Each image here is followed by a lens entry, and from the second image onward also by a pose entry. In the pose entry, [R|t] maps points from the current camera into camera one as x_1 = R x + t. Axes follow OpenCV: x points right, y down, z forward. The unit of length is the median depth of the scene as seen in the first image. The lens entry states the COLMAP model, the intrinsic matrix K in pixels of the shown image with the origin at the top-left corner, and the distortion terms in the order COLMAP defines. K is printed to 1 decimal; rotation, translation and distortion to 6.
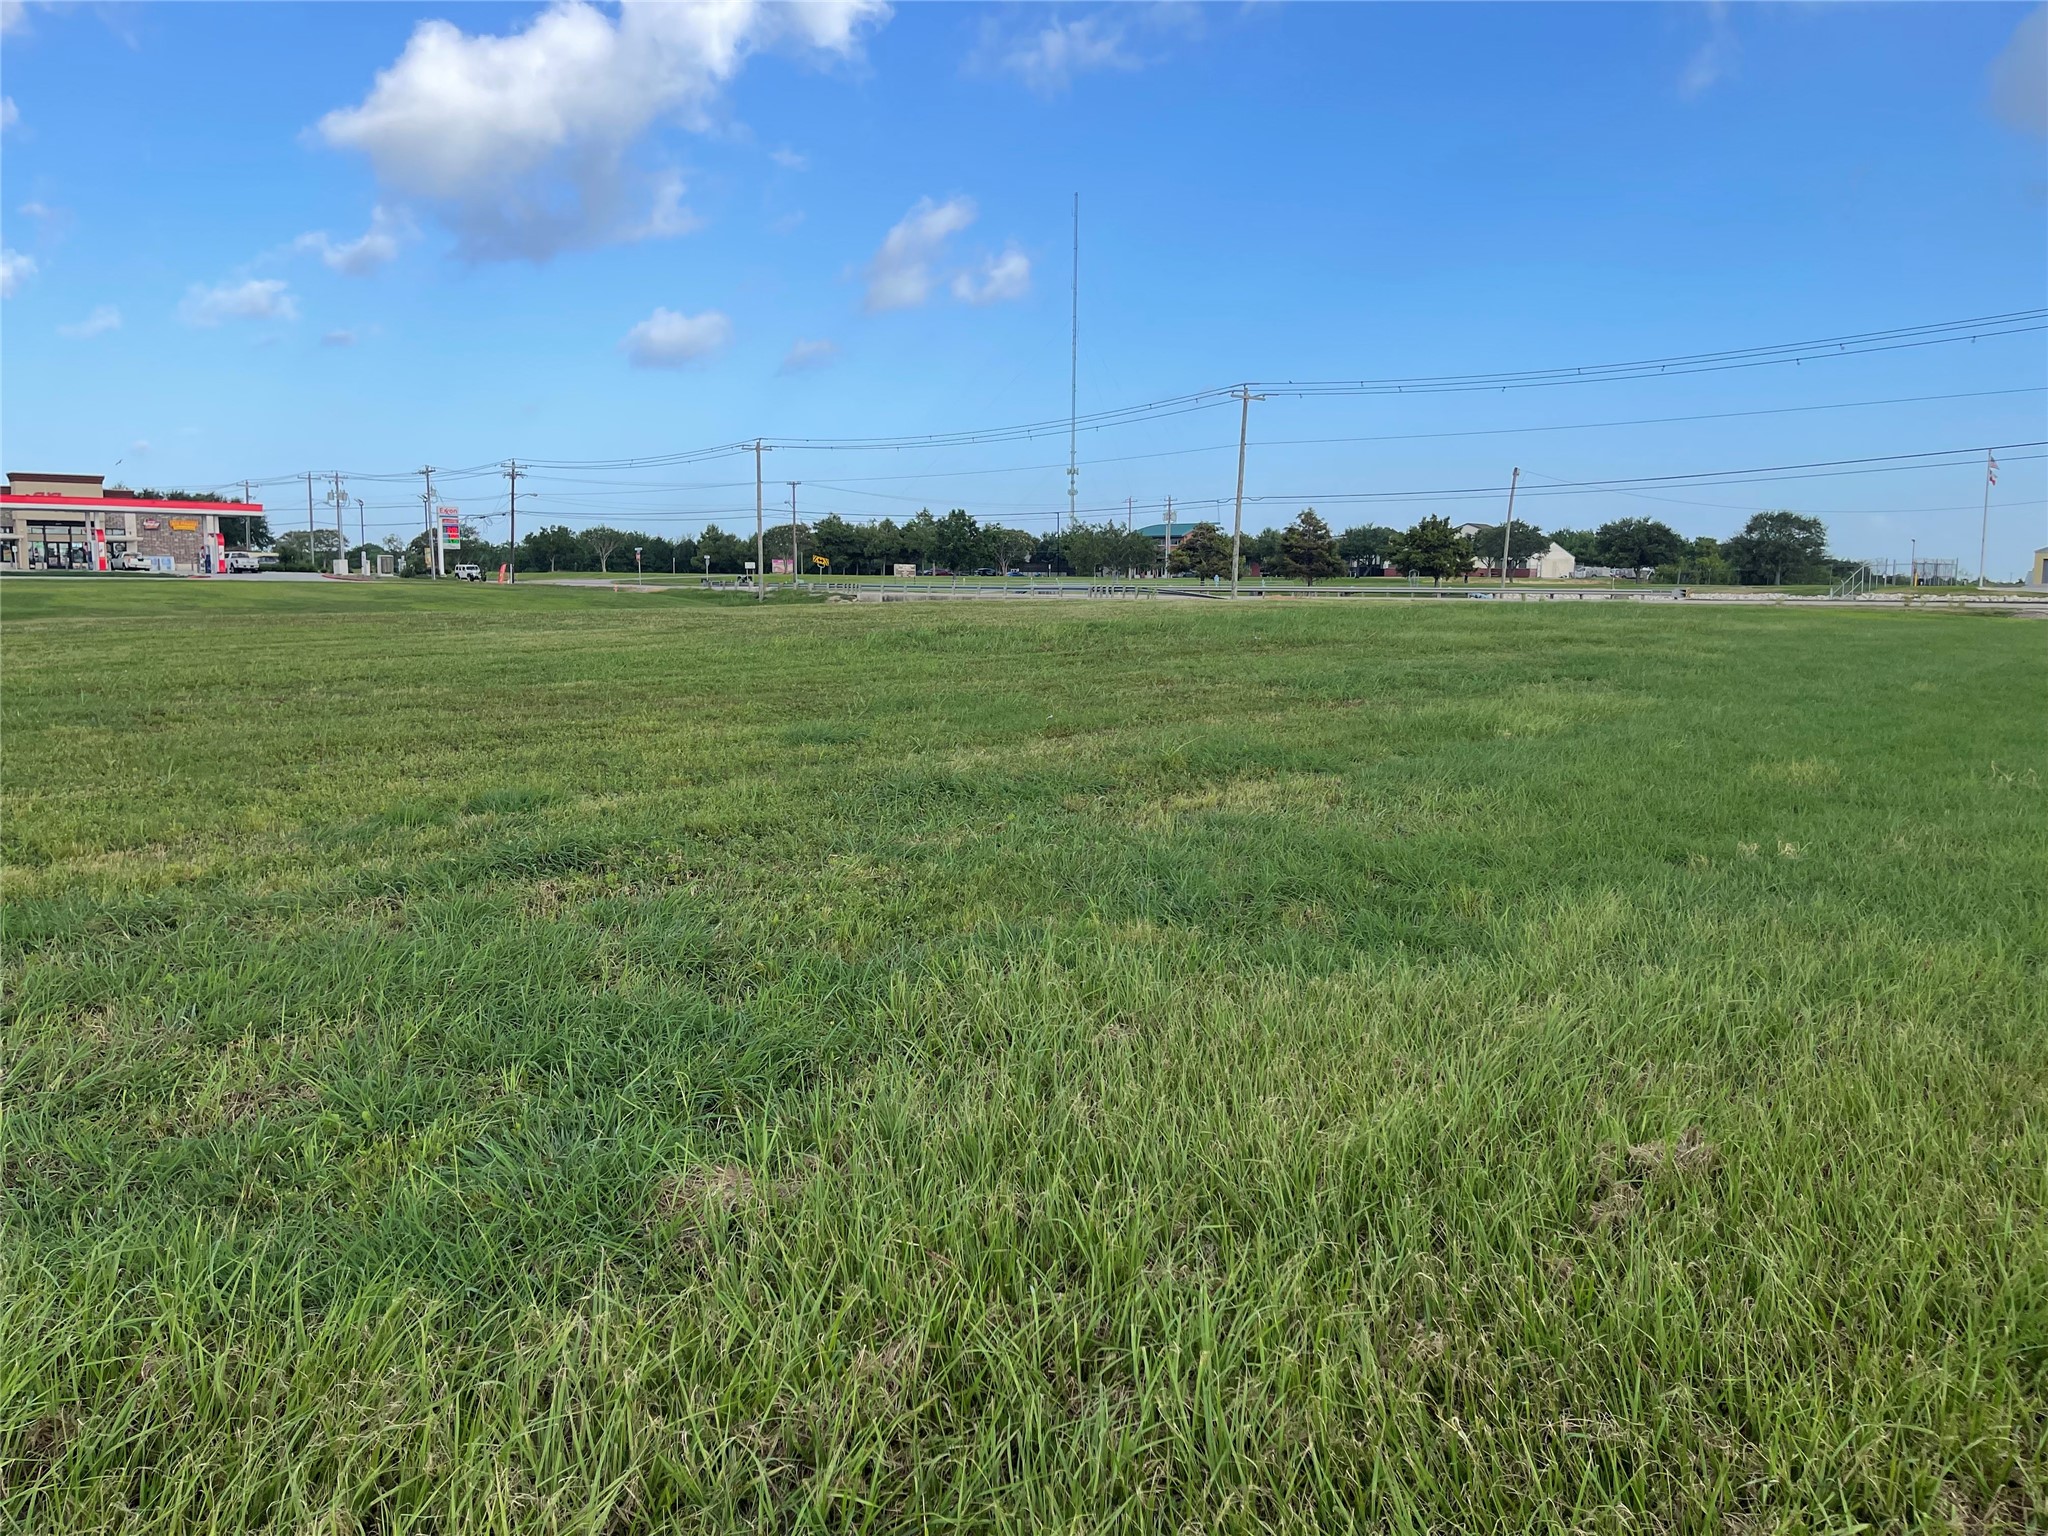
lens RADIAL K [[1541.6, 0, 1027.9], [0, 1541.6, 766.0], [0, 0, 1]] dist [0.068140, -0.090683]
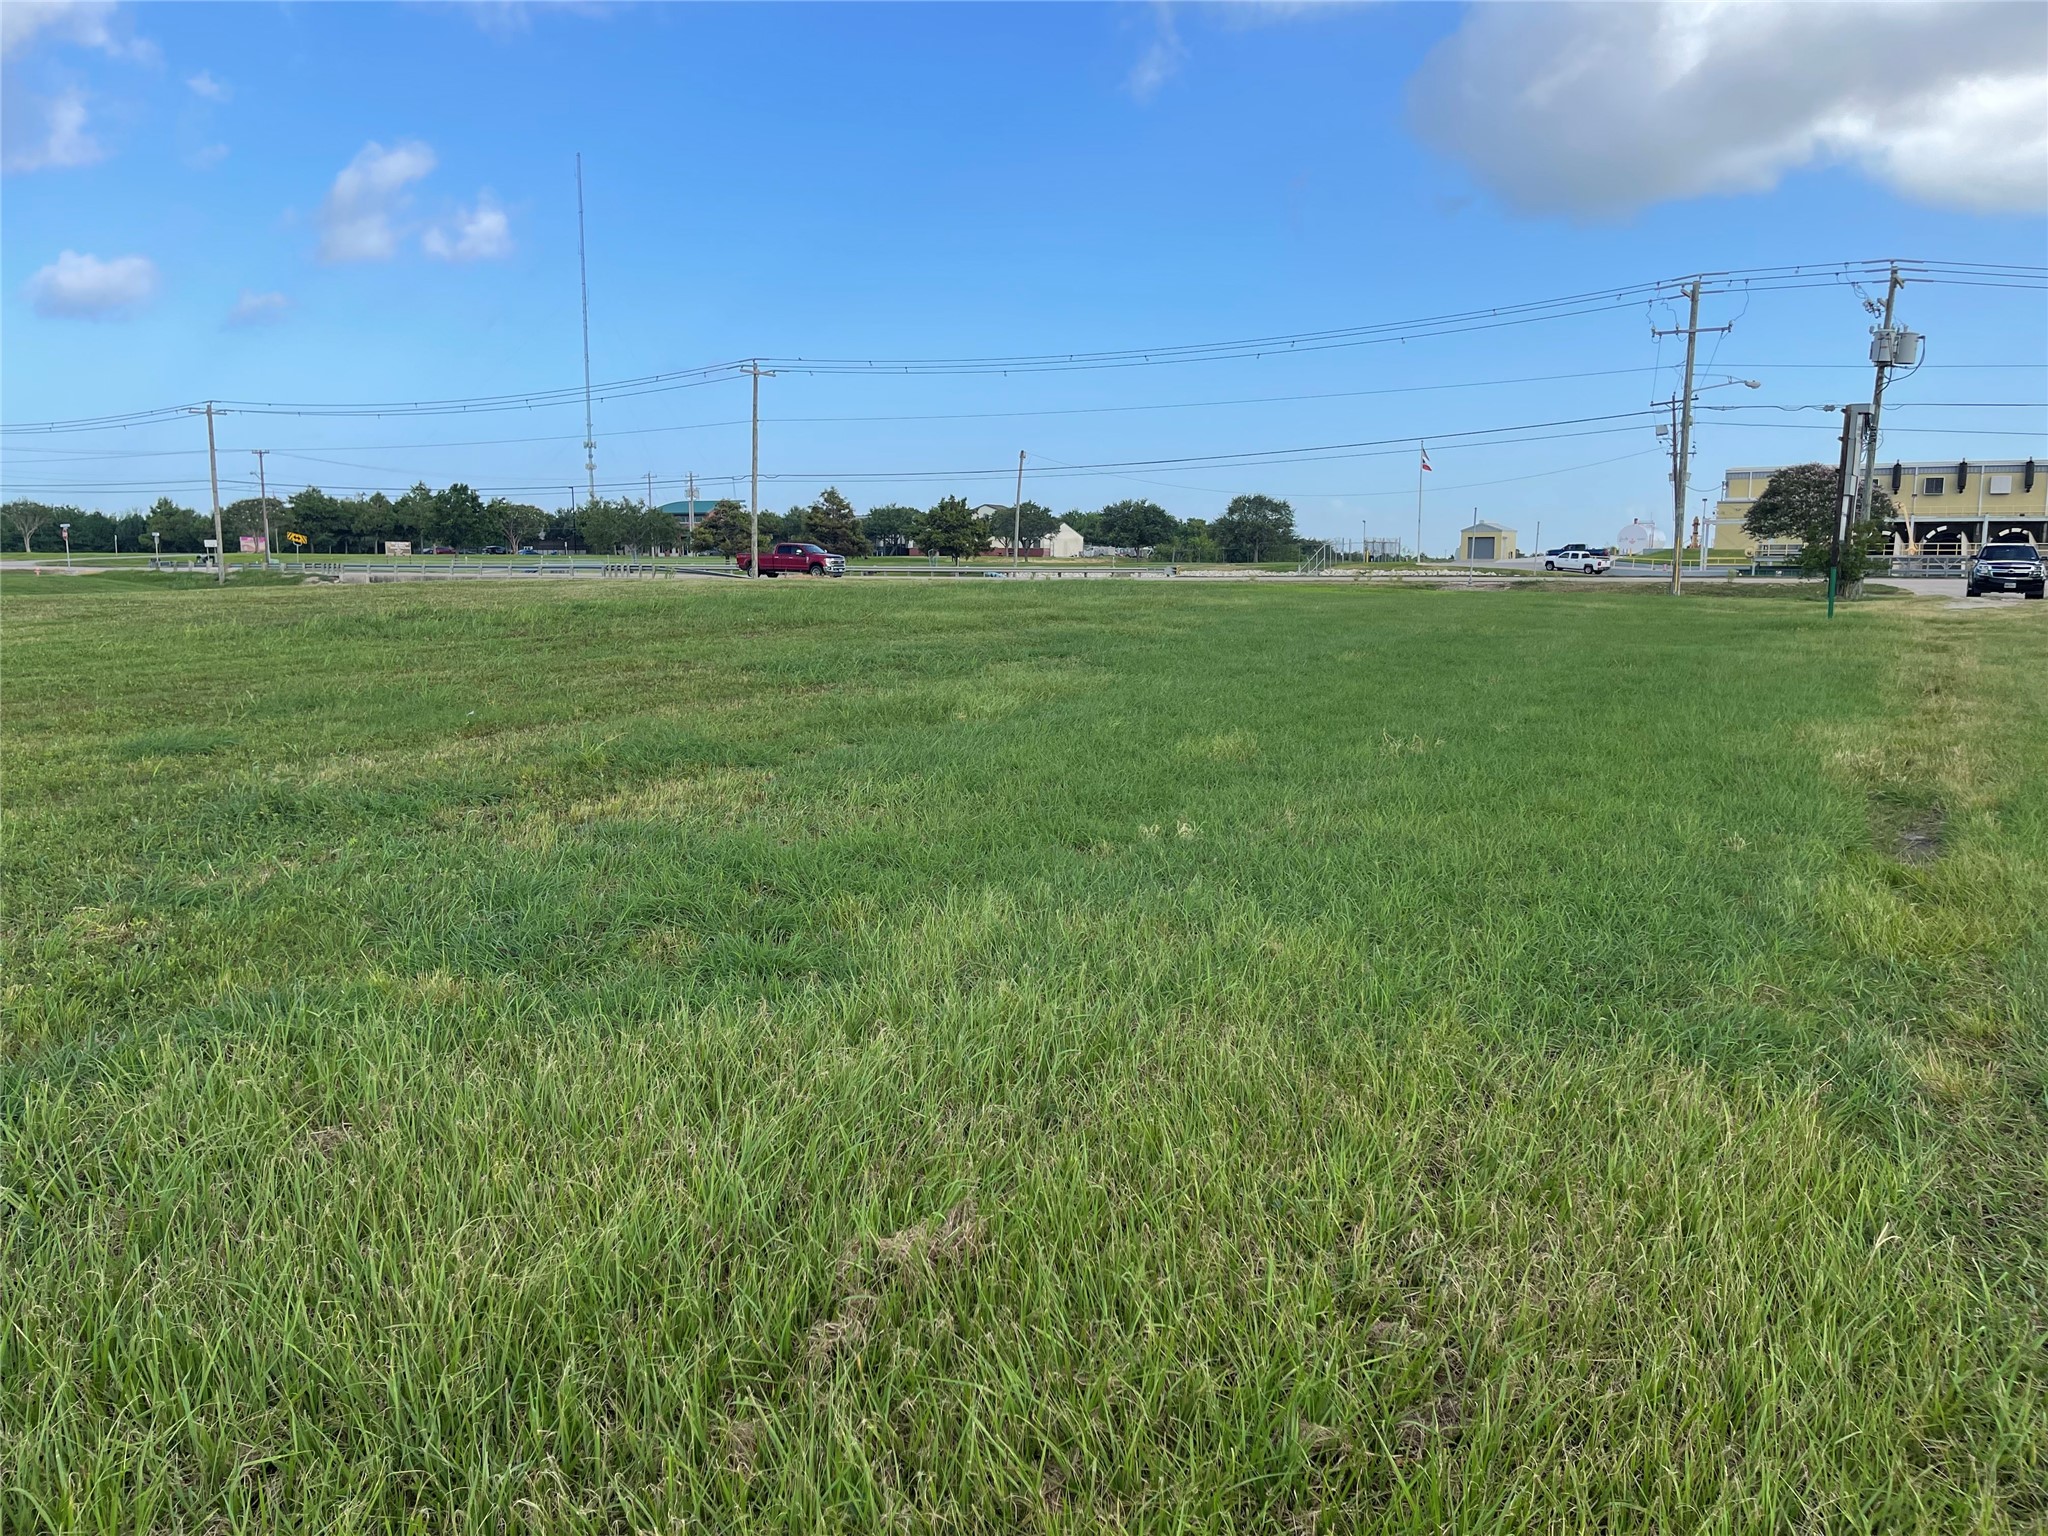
lens RADIAL K [[1541.6, 0, 1023.8], [0, 1541.6, 766.5], [0, 0, 1]] dist [0.068140, -0.090683]
pose [[0.956650, -0.043995, 0.287899, 0.010182], [0.040021, 0.999005, 0.019675, -0.001058], [-0.288479, -0.007300, 0.957459, 0.007870]]
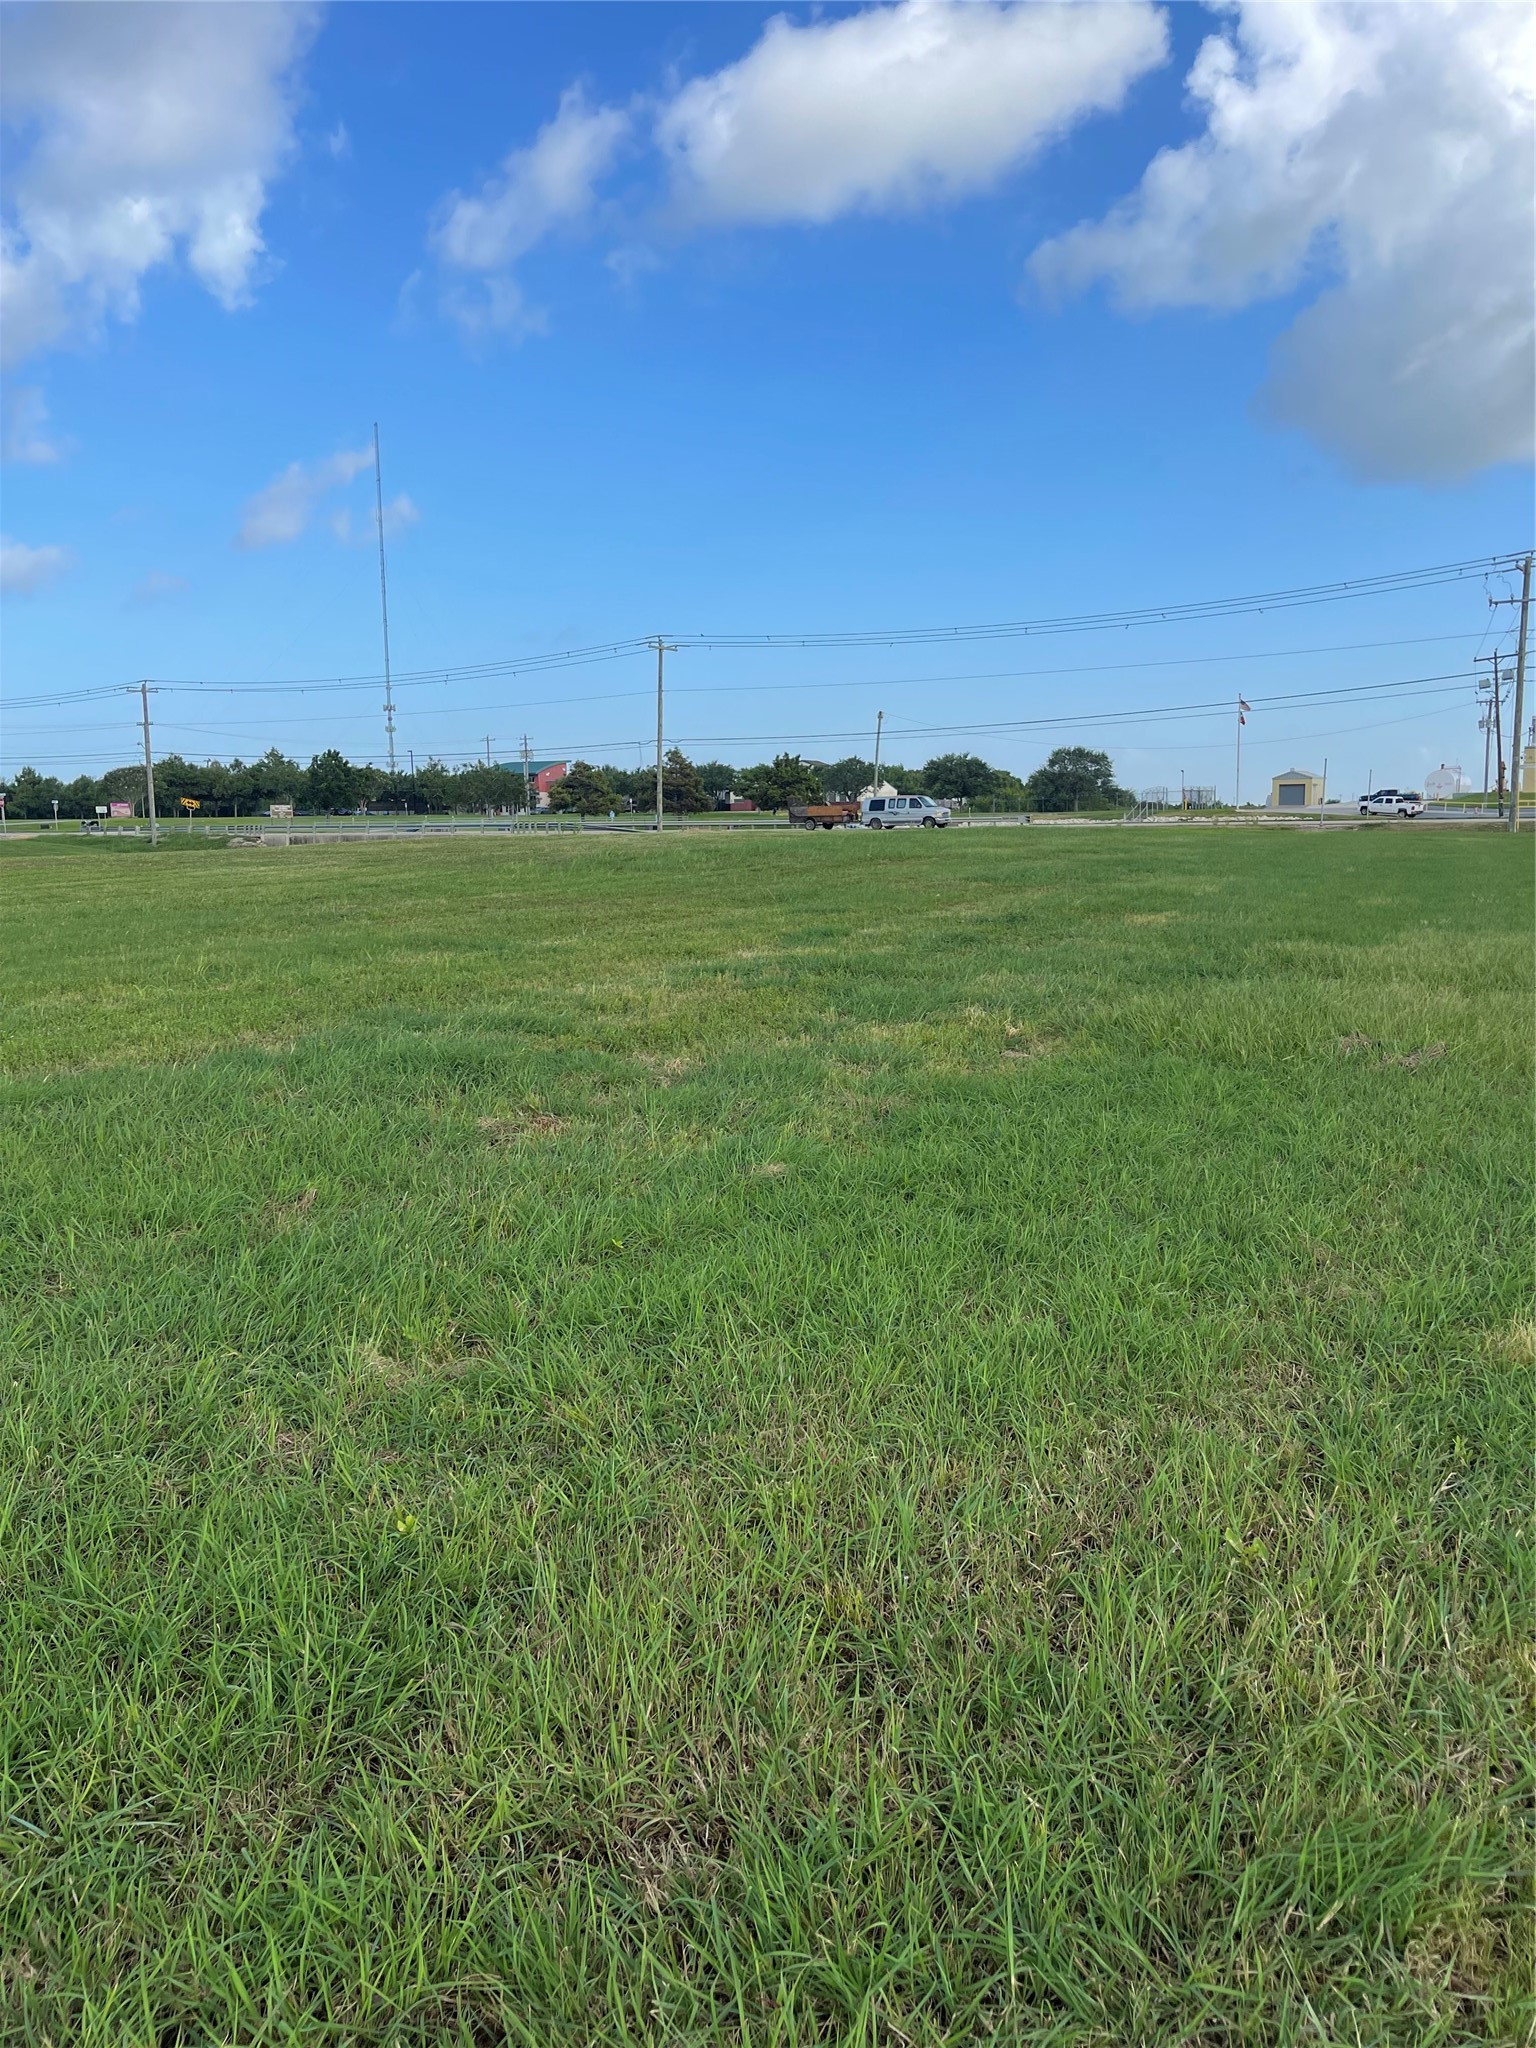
lens RADIAL K [[1541.6, 0, 768.9], [0, 1541.6, 1016.0], [0, 0, 1]] dist [0.068140, -0.090683]
pose [[0.962661, -0.054708, 0.265125, -0.102129], [0.052437, 0.998502, 0.015645, 0.009631], [-0.265583, -0.001158, 0.964087, -0.084919]]
